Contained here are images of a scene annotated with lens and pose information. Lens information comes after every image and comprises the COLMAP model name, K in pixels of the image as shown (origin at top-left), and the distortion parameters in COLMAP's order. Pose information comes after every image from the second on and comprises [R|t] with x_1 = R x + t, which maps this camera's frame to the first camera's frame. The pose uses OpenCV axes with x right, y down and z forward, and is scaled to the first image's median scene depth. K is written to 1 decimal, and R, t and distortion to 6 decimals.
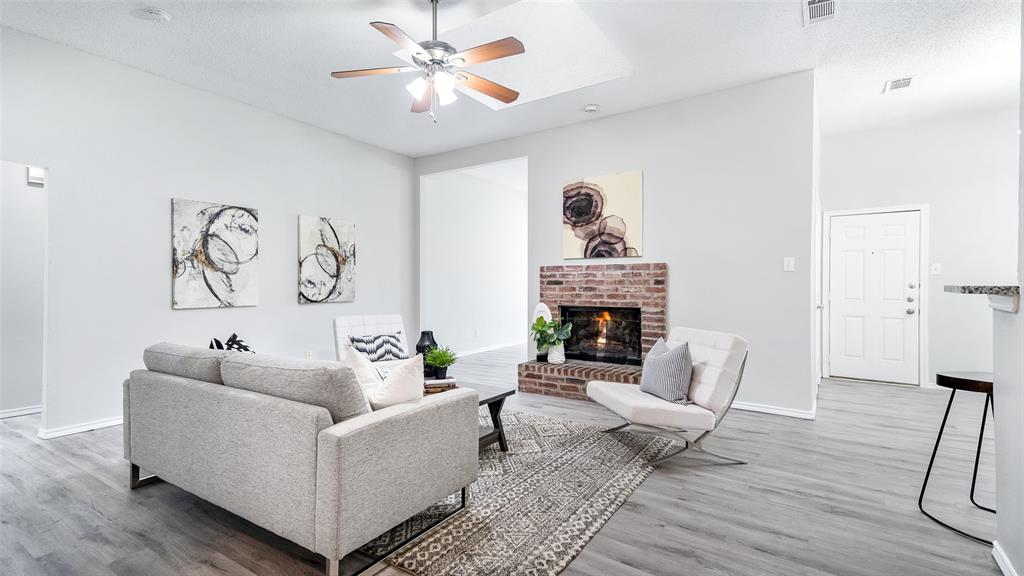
lens RADIAL K [[462.8, 0, 498.3], [0, 462.8, 285.6], [0, 0, 1]] dist [0.062240, -0.000166]
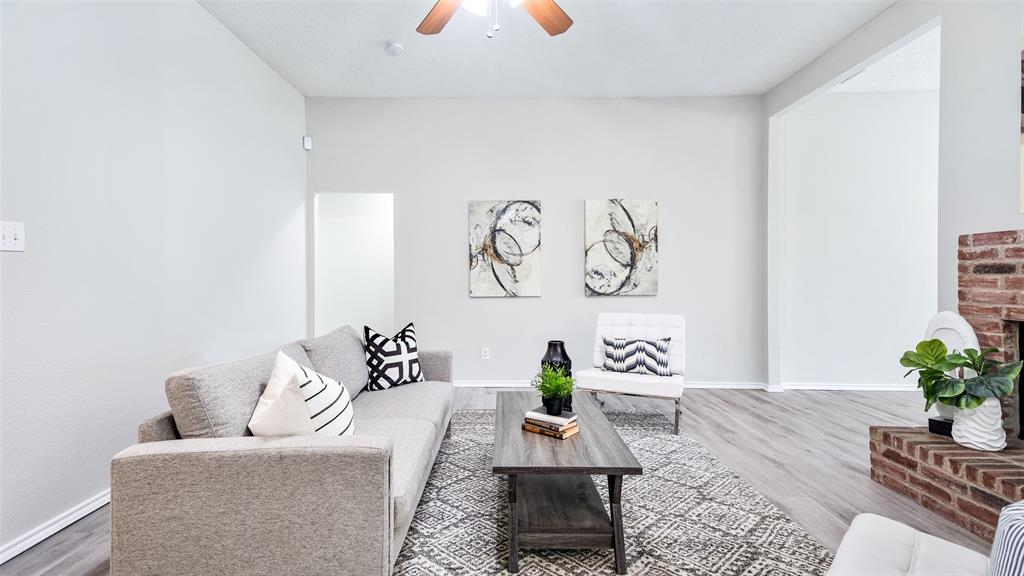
lens RADIAL K [[465.2, 0, 506.6], [0, 465.2, 281.4], [0, 0, 1]] dist [0.043548, -0.000927]
pose [[0.572543, 0.007035, -0.819844, 0.253151], [0.001903, 0.999949, 0.009909, 0.000601], [0.819872, -0.007233, 0.572501, 0.360718]]
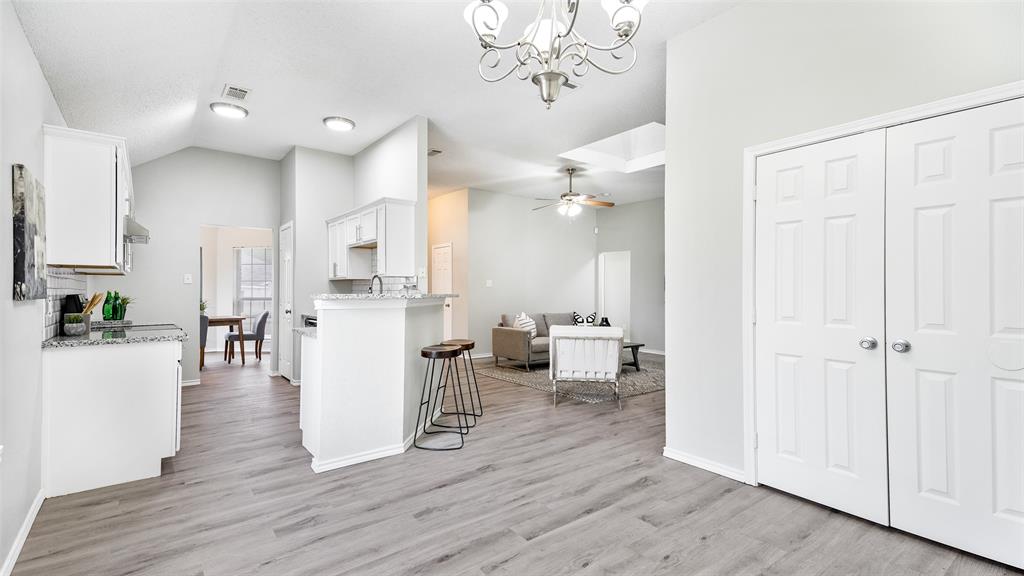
lens RADIAL K [[448.1, 0, 512.0], [0, 448.1, 288.0], [0, 0, 1]] dist [0.042175, -0.000088]
pose [[-0.283753, -0.009739, -0.958848, 1.207811], [-0.008561, 0.999934, -0.007623, -0.005341], [0.958859, 0.006046, -0.283817, 0.783651]]
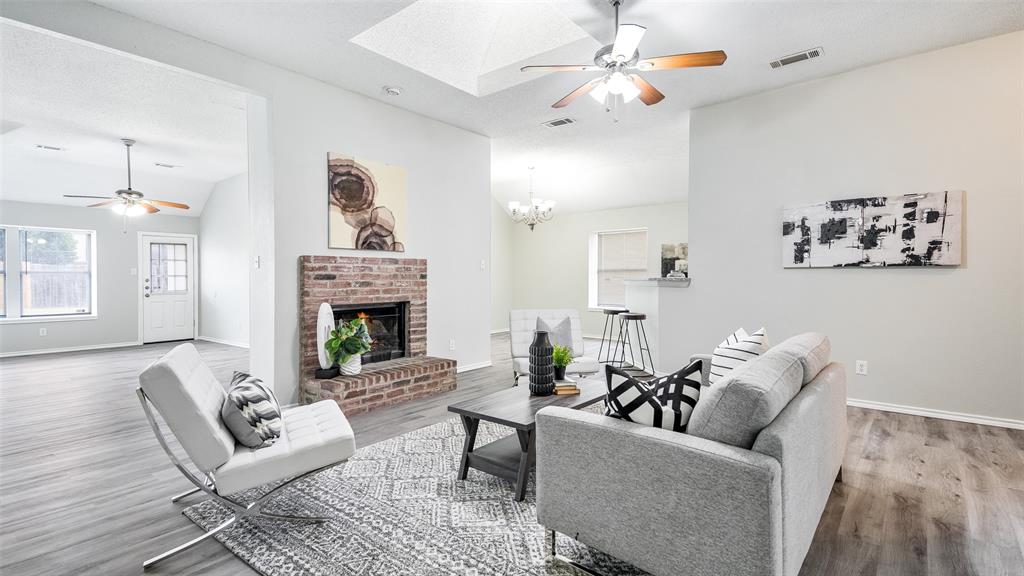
lens RADIAL K [[485.4, 0, 488.3], [0, 485.4, 283.1], [0, 0, 1]] dist [0.068956, -0.000336]
pose [[0.109562, -0.010867, 0.993921, -0.723968], [0.008980, 0.999910, 0.009943, -0.001638], [-0.993939, 0.007836, 0.109650, 0.671234]]
